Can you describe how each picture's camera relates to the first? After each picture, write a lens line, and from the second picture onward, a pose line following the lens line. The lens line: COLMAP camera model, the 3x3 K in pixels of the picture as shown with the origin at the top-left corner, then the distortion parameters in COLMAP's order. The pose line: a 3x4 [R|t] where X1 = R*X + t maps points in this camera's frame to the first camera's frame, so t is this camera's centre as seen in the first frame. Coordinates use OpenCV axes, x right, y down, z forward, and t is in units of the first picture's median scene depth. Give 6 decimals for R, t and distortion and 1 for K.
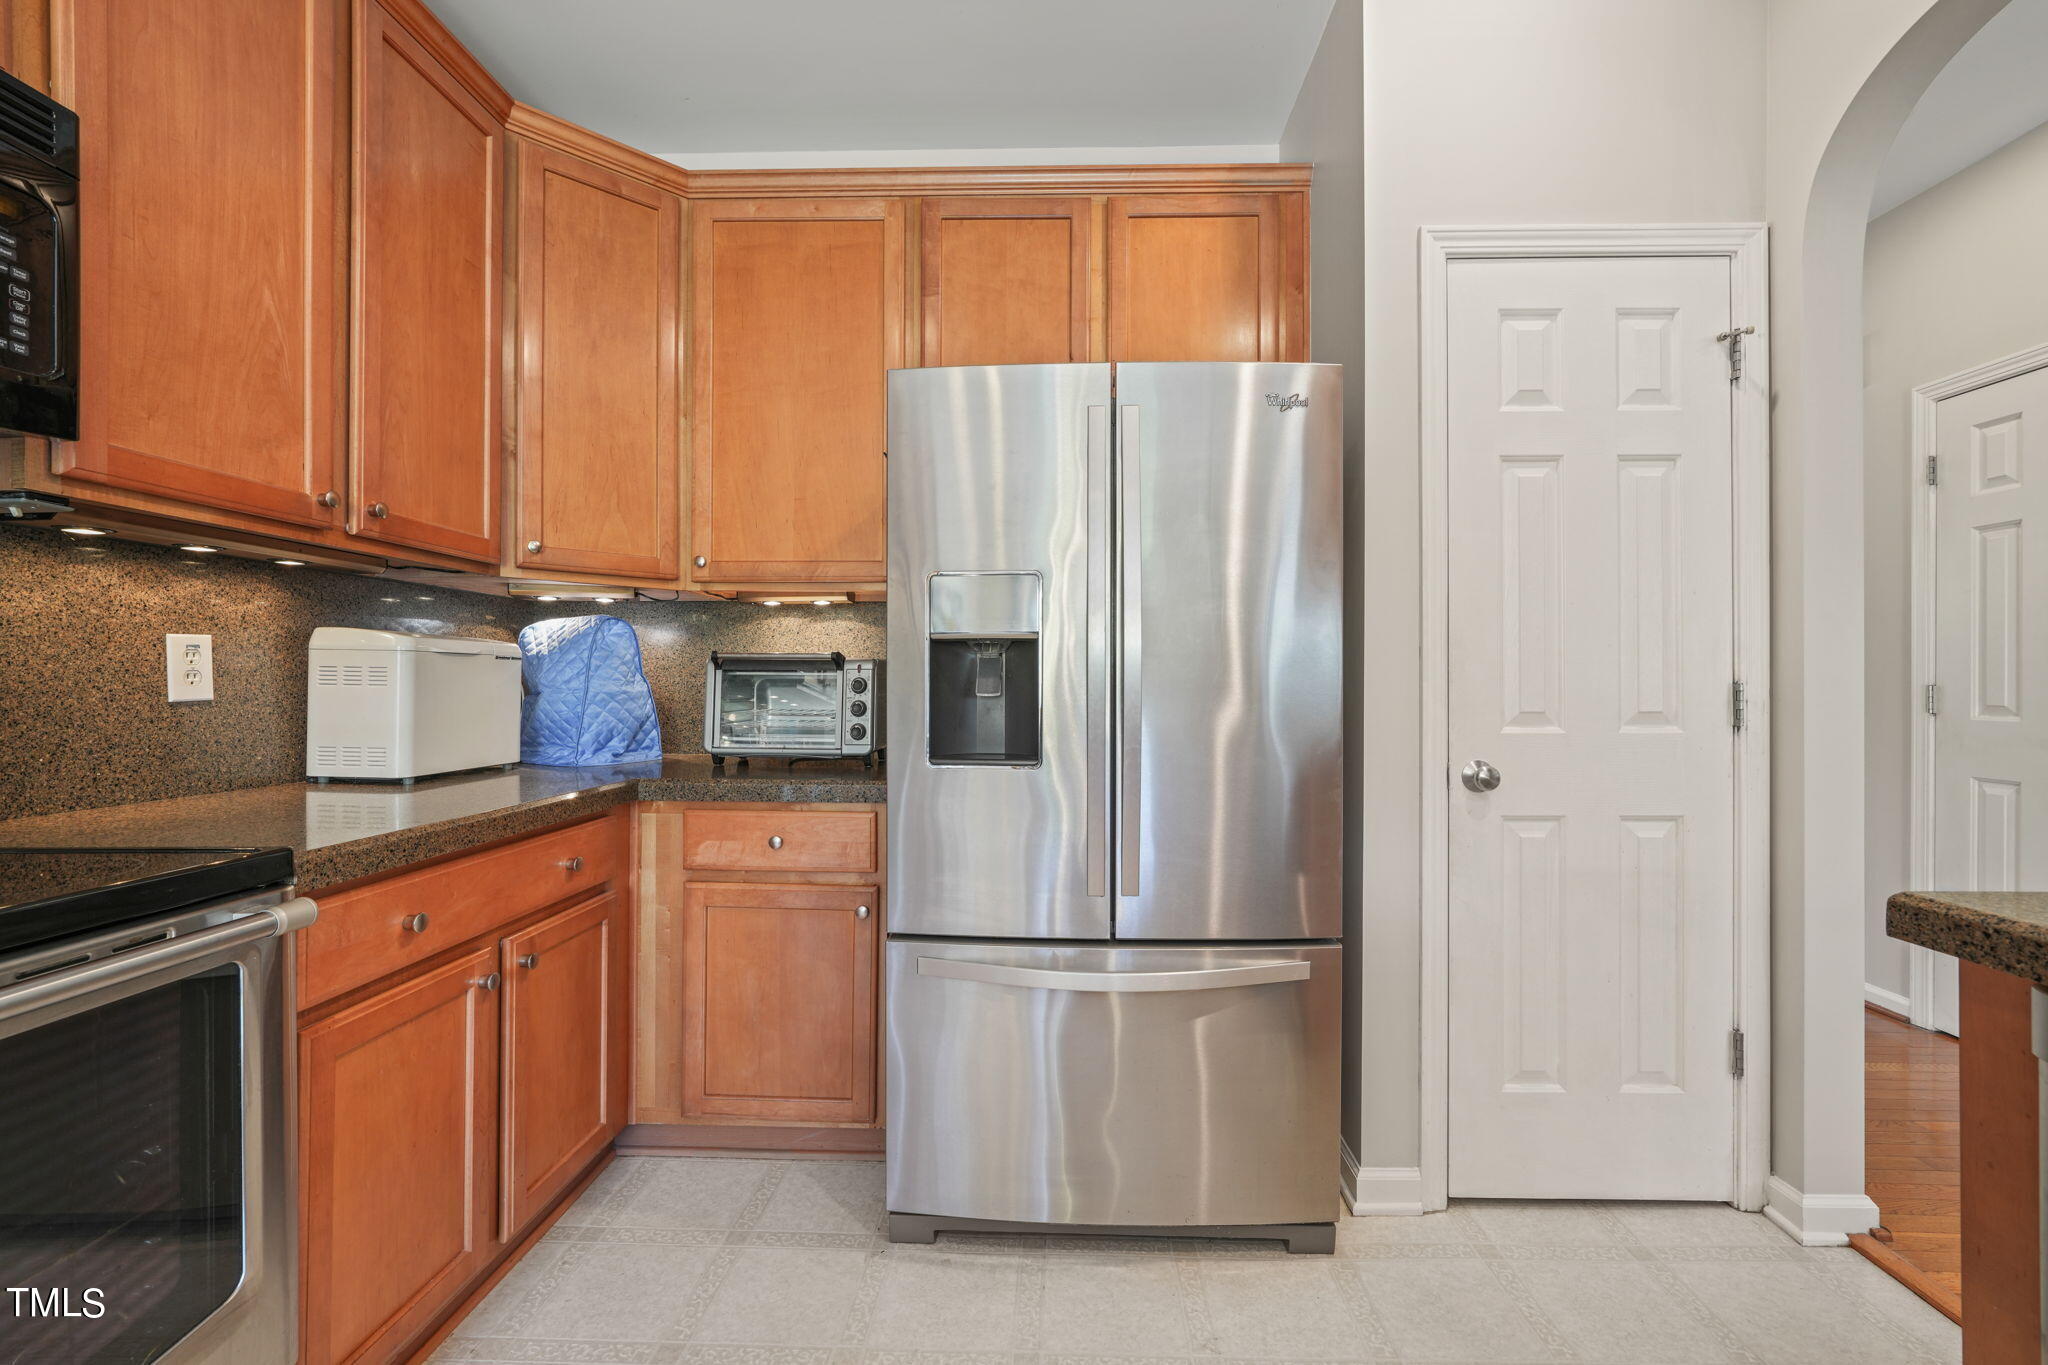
lens RADIAL K [[893.0, 0, 1028.3], [0, 893.0, 683.6], [0, 0, 1]] dist [-0.001014, 0.002034]
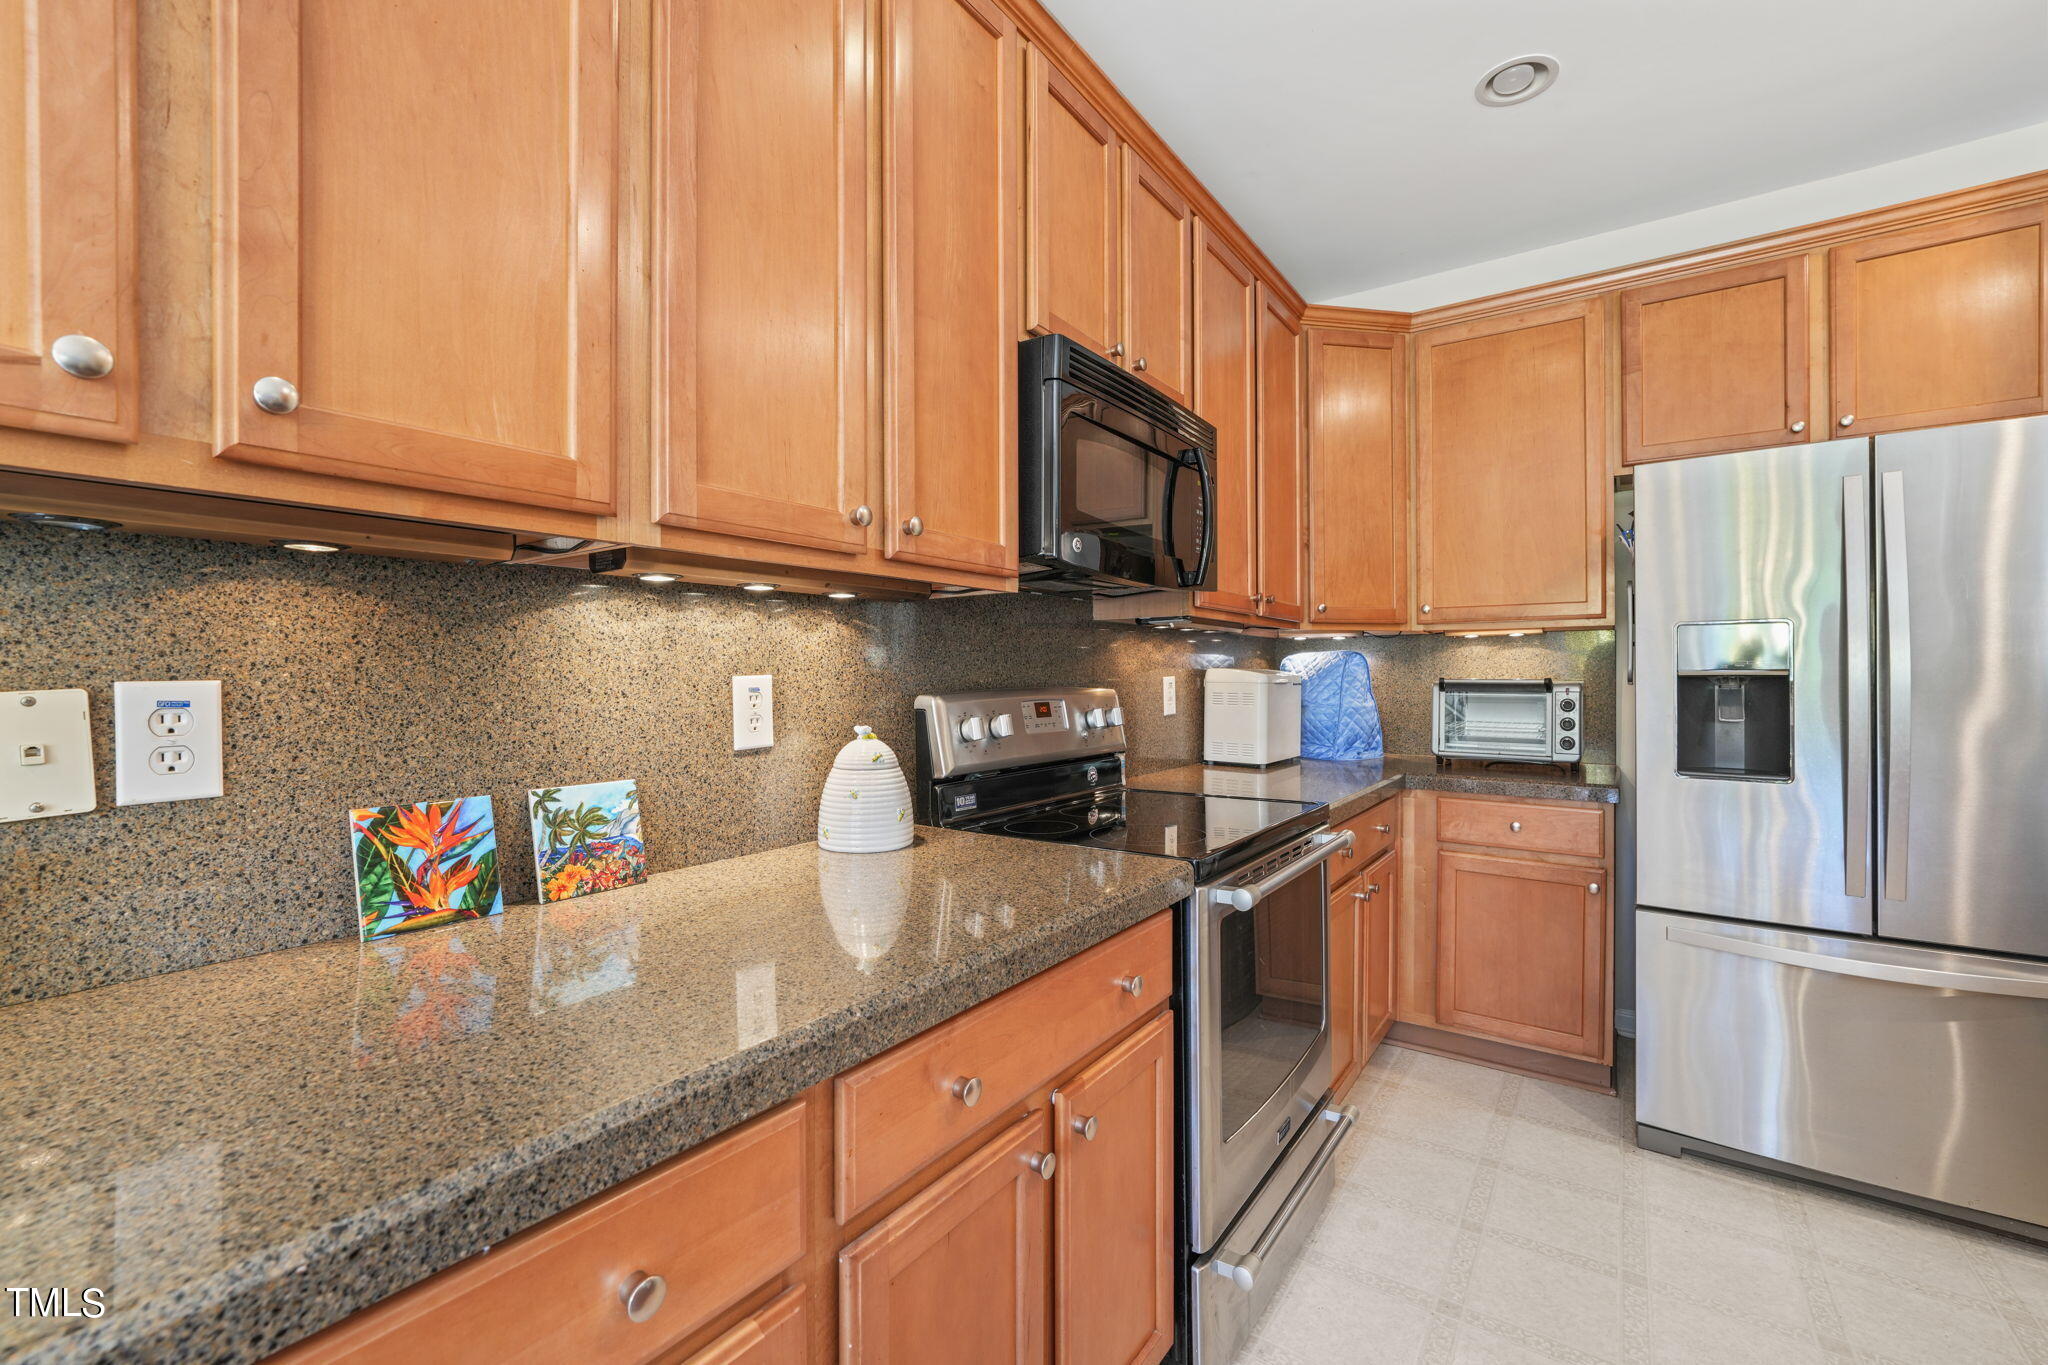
lens RADIAL K [[893.0, 0, 1028.9], [0, 893.0, 670.9], [0, 0, 1]] dist [-0.001014, 0.002034]
pose [[0.850088, -0.004217, -0.526624, -0.173641], [0.000865, 0.999978, -0.006612, -0.037625], [0.526640, 0.005165, 0.850072, -0.430653]]
